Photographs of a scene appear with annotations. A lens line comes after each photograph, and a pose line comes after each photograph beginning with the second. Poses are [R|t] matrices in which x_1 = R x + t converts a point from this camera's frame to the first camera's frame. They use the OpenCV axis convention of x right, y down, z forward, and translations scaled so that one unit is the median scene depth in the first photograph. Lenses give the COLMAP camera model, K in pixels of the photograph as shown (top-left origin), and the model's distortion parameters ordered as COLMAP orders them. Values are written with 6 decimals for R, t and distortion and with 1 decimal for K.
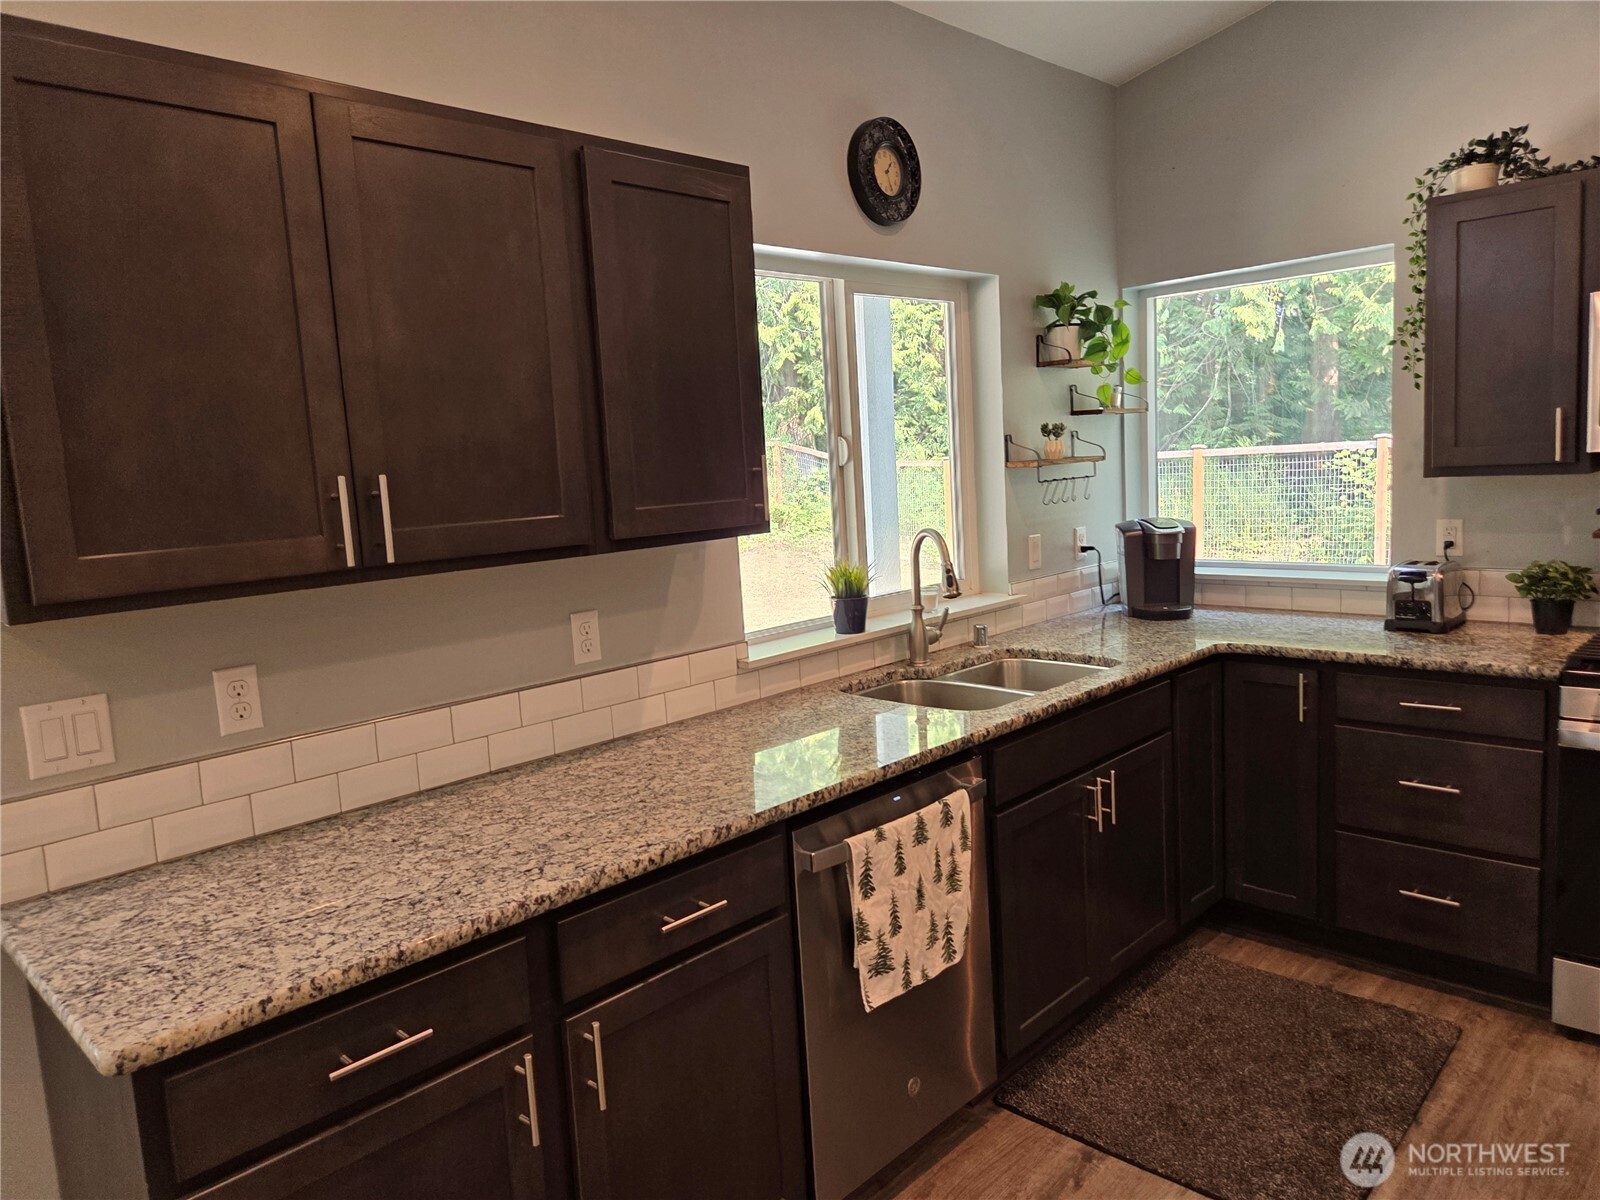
lens RADIAL K [[1079.2, 0, 797.0], [0, 1079.2, 583.8], [0, 0, 1]] dist [0.053172, -0.056011]
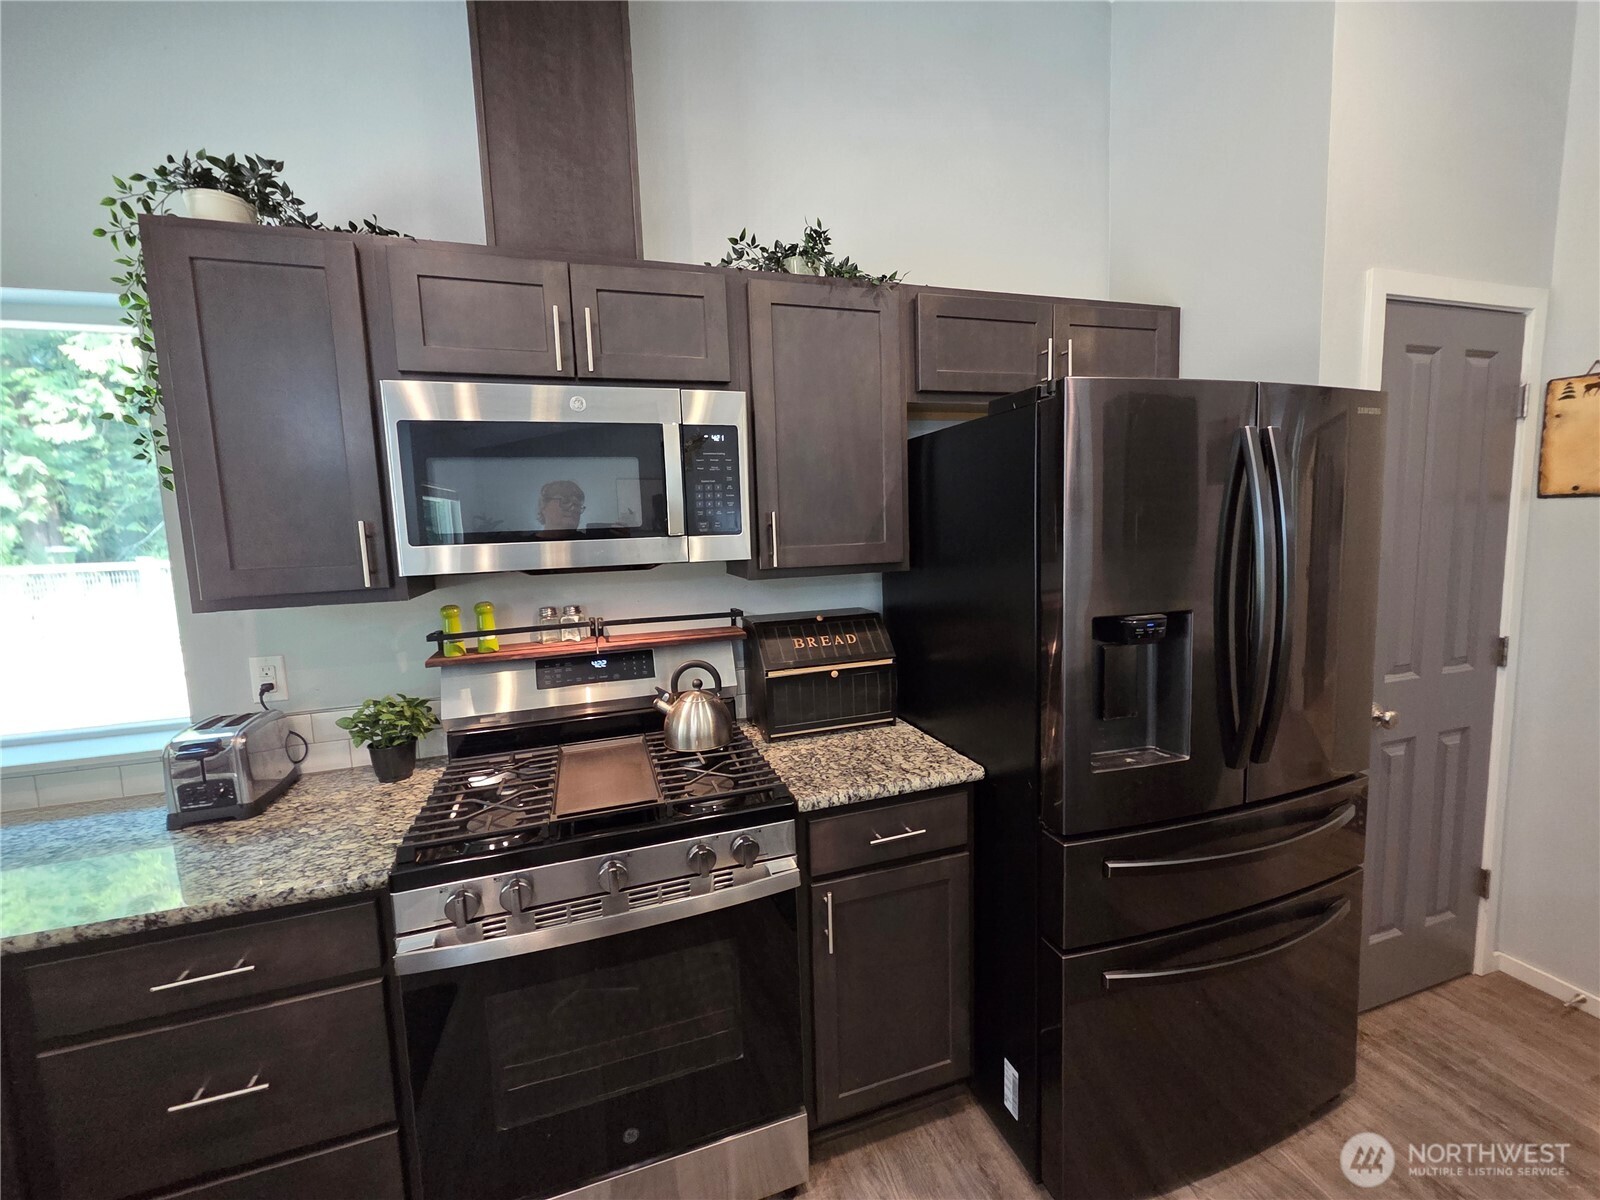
lens RADIAL K [[650.0, 0, 795.4], [0, 650.0, 593.6], [0, 0, 1]] dist [-0.001447, -0.000610]
pose [[0.460182, -0.054633, 0.886142, 0.381900], [0.114977, 0.993367, 0.001535, -0.065775], [-0.880348, 0.101180, 0.463411, 0.458236]]
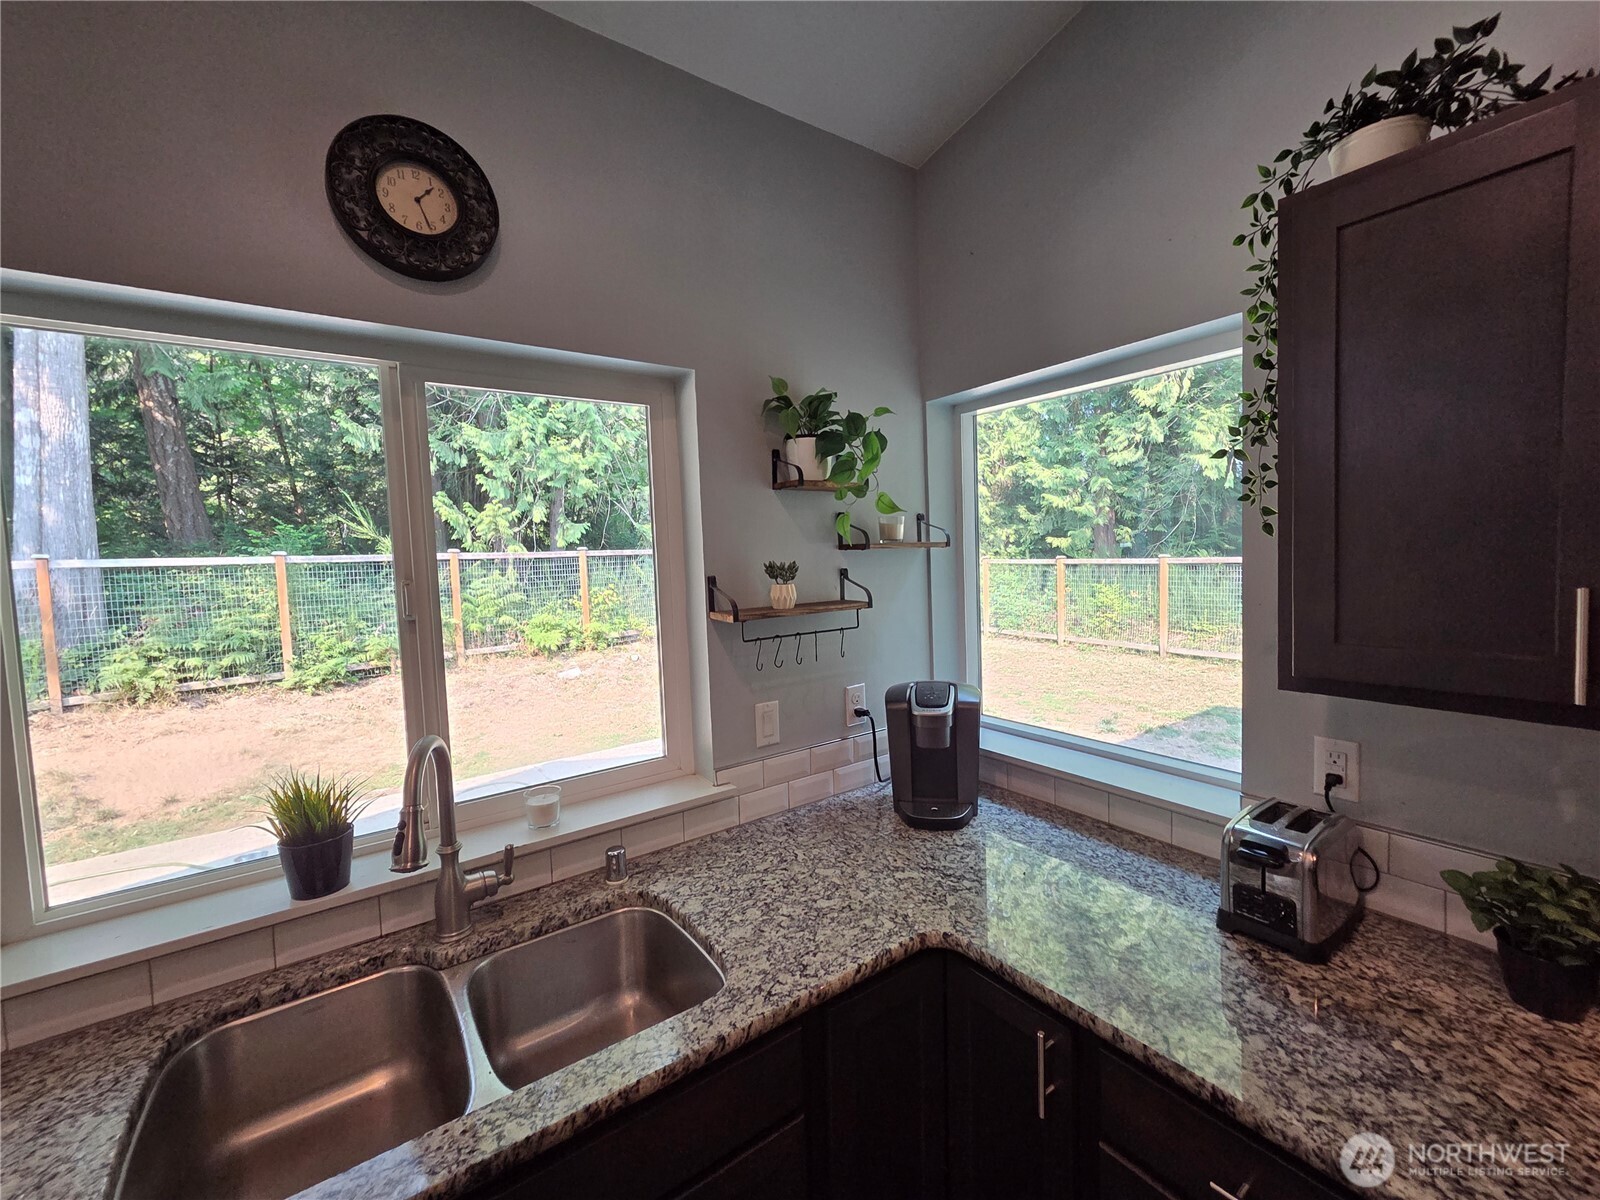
lens RADIAL K [[659.9, 0, 837.5], [0, 659.9, 588.2], [0, 0, 1]] dist [-0.010903, 0.010274]
pose [[0.989292, 0.031209, -0.142574, 0.395299], [-0.039181, 0.997802, -0.053451, -0.122619], [0.140592, 0.058465, 0.988340, 0.627630]]
